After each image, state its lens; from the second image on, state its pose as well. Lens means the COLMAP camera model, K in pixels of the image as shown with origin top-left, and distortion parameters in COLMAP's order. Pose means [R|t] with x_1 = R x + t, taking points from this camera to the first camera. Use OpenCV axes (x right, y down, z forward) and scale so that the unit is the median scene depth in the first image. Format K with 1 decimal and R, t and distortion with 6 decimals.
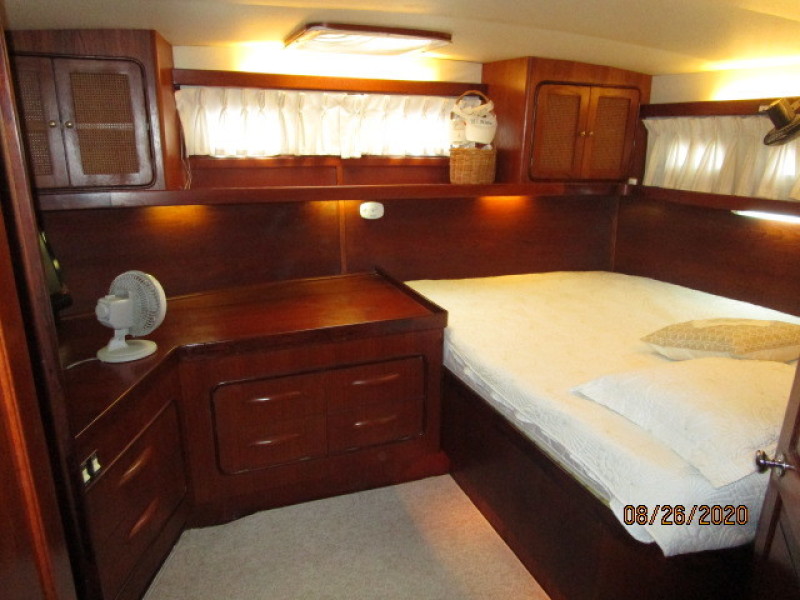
lens RADIAL K [[562.5, 0, 401.5], [0, 562.5, 300.4], [0, 0, 1]] dist [-0.024870, -0.003727]
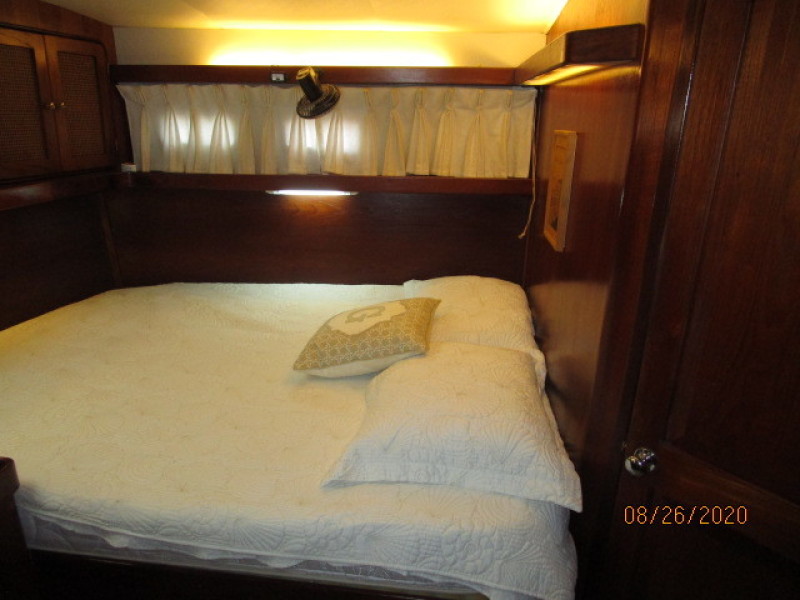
lens RADIAL K [[562.5, 0, 401.5], [0, 562.5, 300.4], [0, 0, 1]] dist [-0.024870, -0.003727]
pose [[0.469710, -0.289568, 0.833980, -0.113662], [0.233945, 0.951731, 0.198691, -0.116342], [-0.851259, 0.101778, 0.514781, 0.343256]]
